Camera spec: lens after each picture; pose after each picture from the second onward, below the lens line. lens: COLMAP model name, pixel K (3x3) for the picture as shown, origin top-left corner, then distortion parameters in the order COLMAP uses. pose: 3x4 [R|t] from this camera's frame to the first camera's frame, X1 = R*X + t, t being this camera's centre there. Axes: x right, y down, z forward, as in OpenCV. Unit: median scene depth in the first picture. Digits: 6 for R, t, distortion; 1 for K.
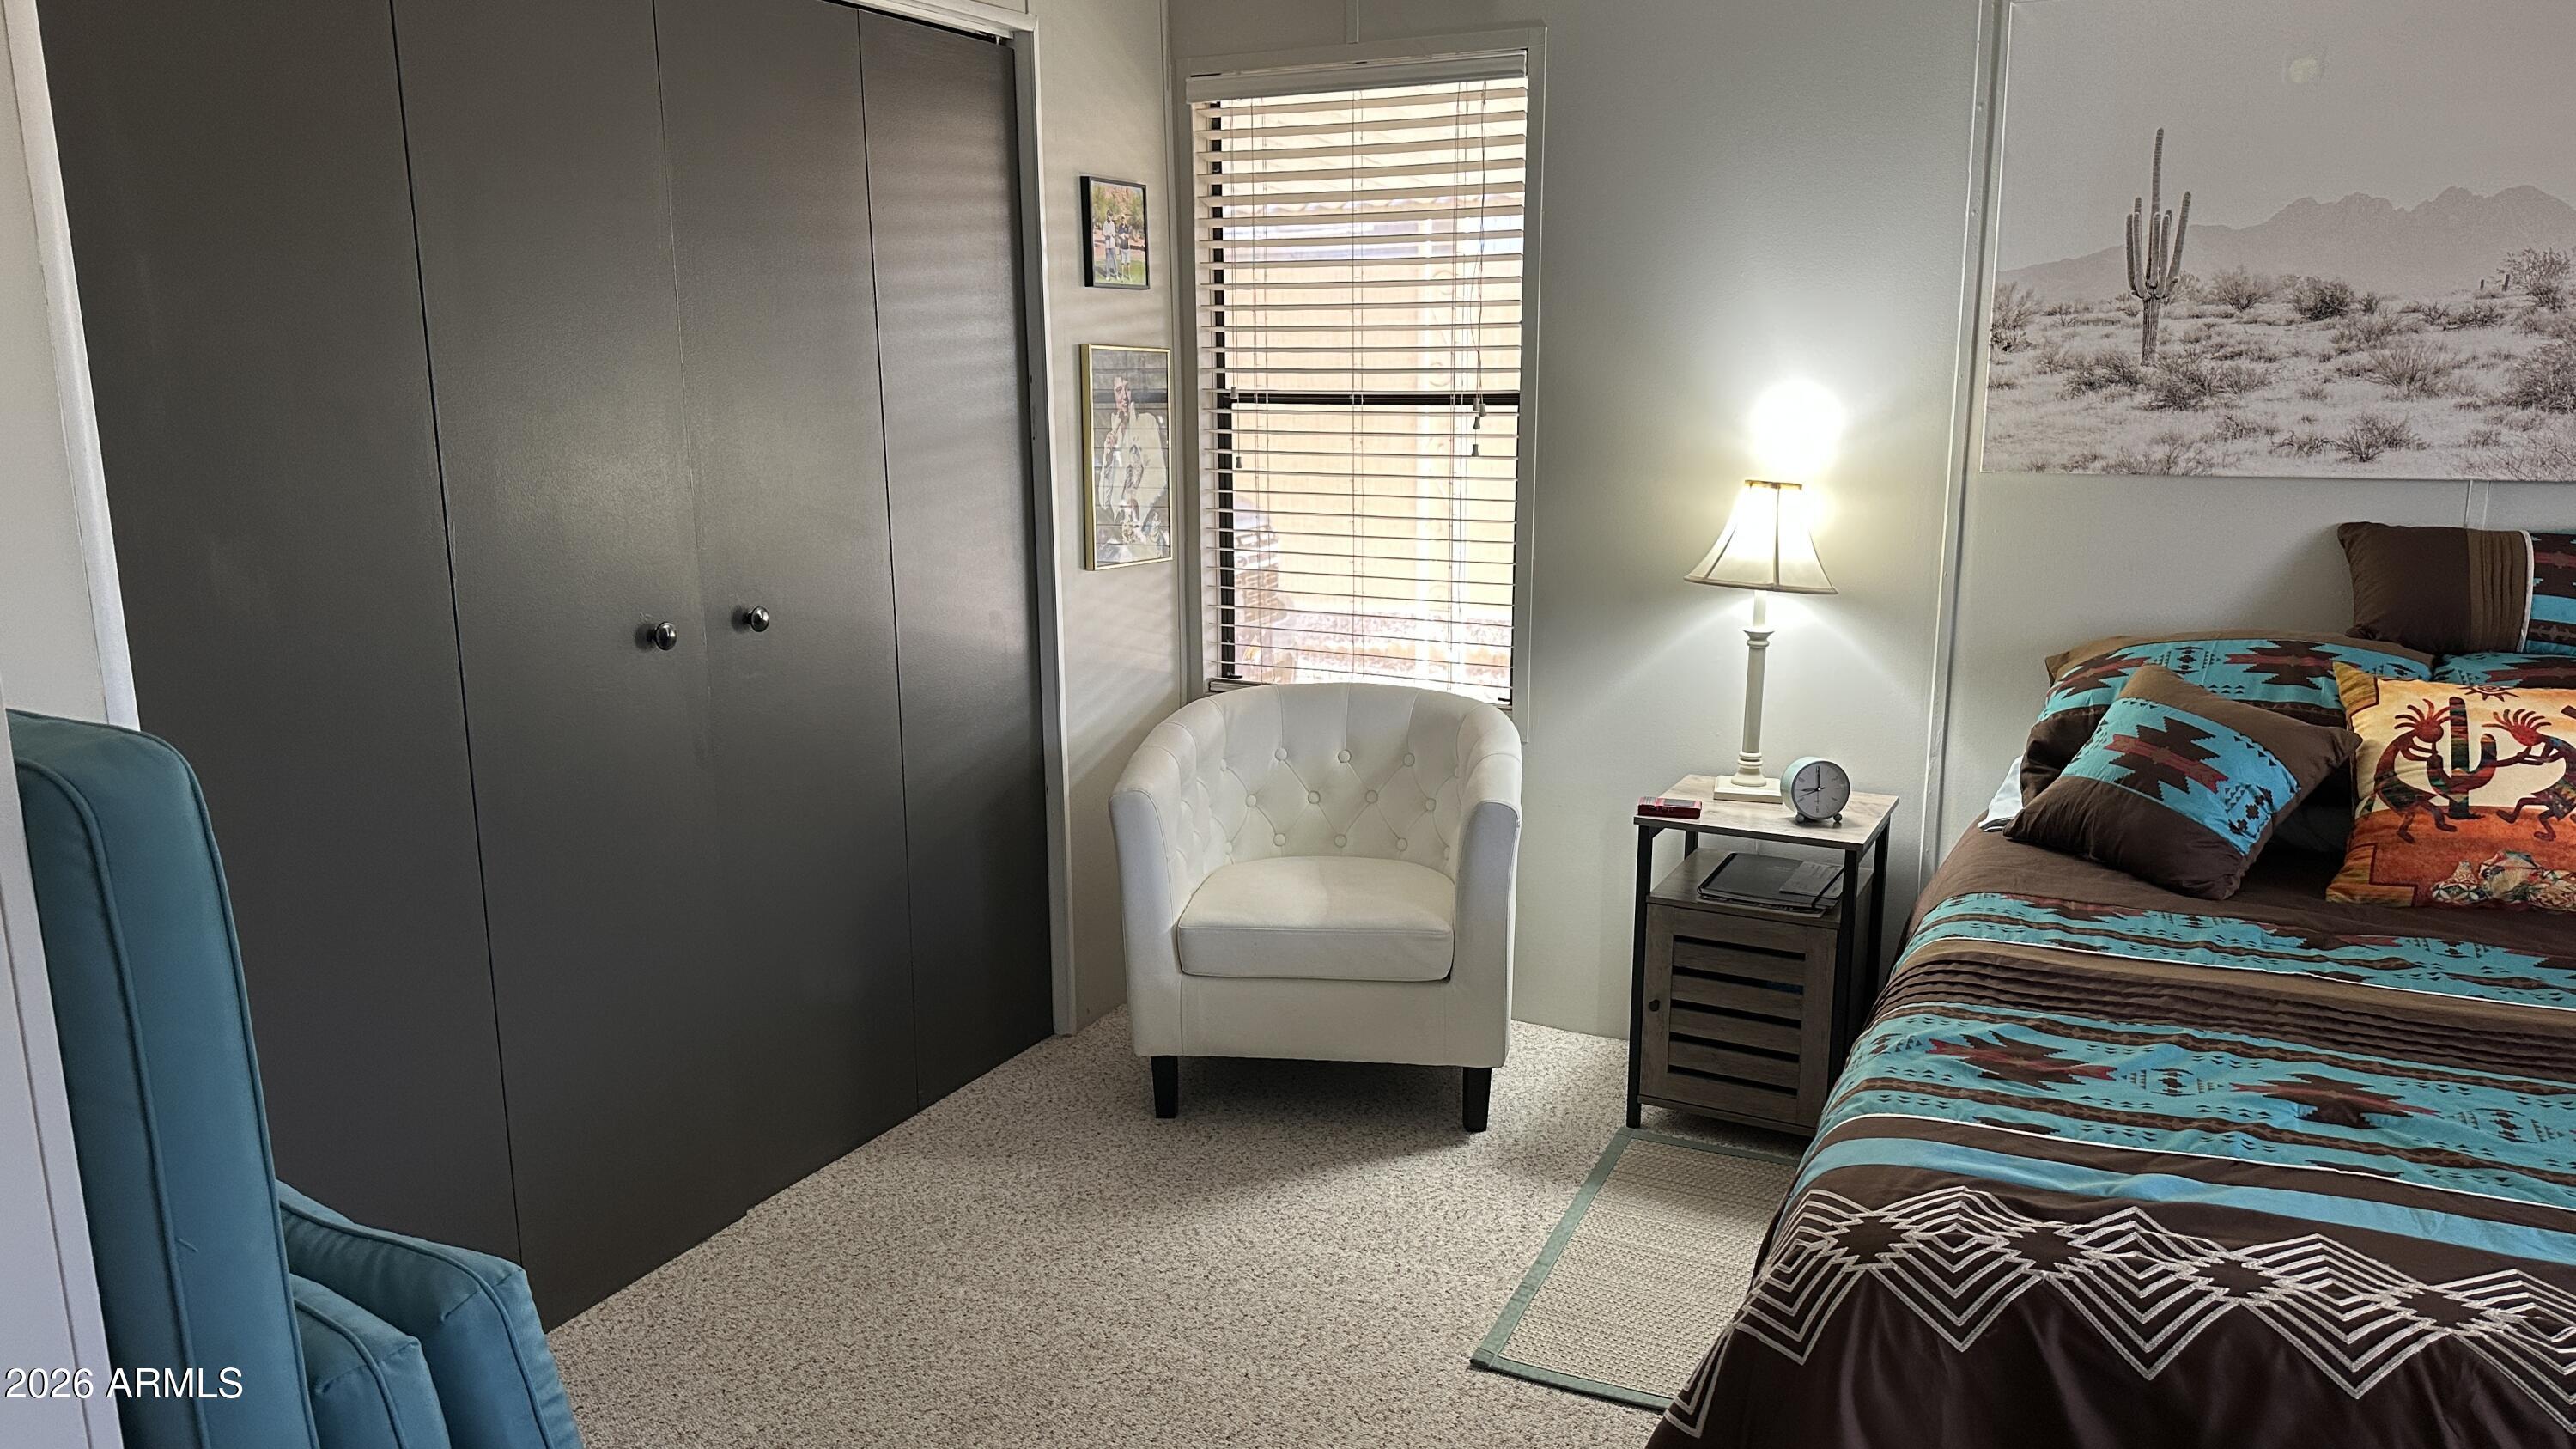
lens RADIAL K [[1797.9, 0, 1291.4], [0, 1797.9, 740.3], [0, 0, 1]] dist [0.081955, -0.108277]
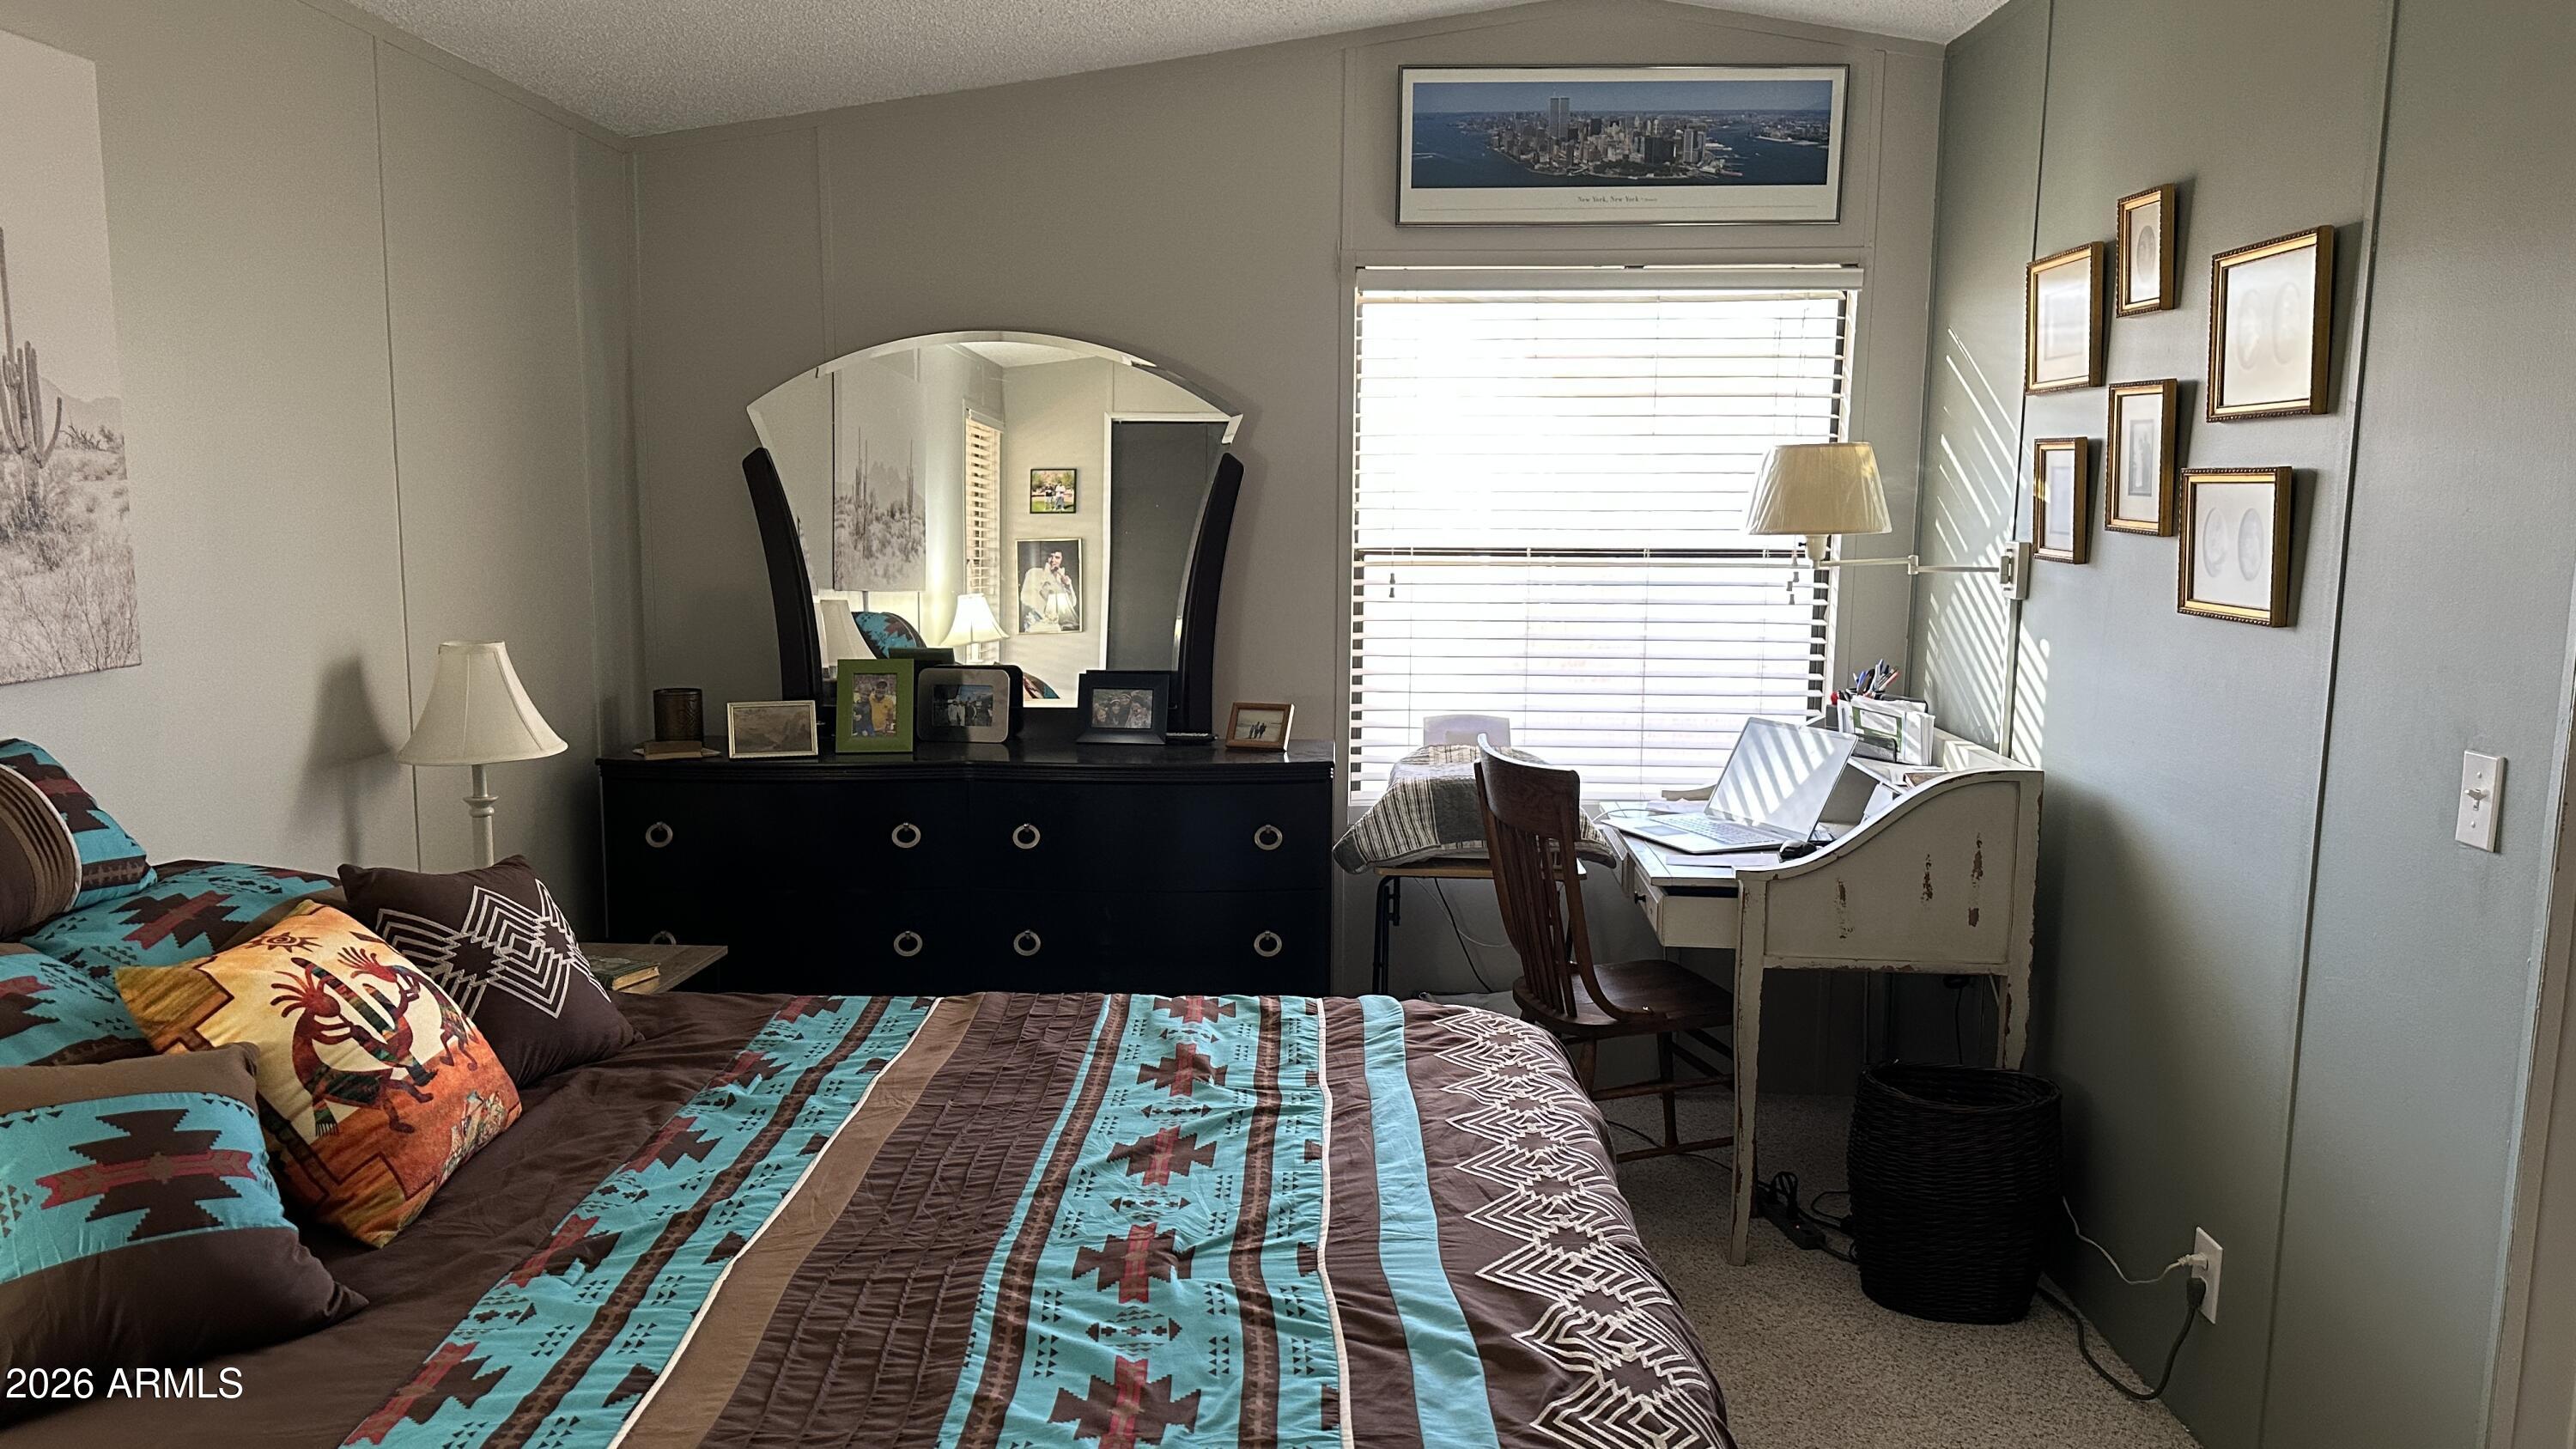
lens RADIAL K [[1797.9, 0, 1297.2], [0, 1797.9, 723.1], [0, 0, 1]] dist [0.081955, -0.108277]
pose [[-0.423612, -0.112838, 0.898788, -0.245880], [0.190804, 0.958836, 0.210305, -0.208771], [-0.885521, 0.260580, -0.384645, 0.917032]]
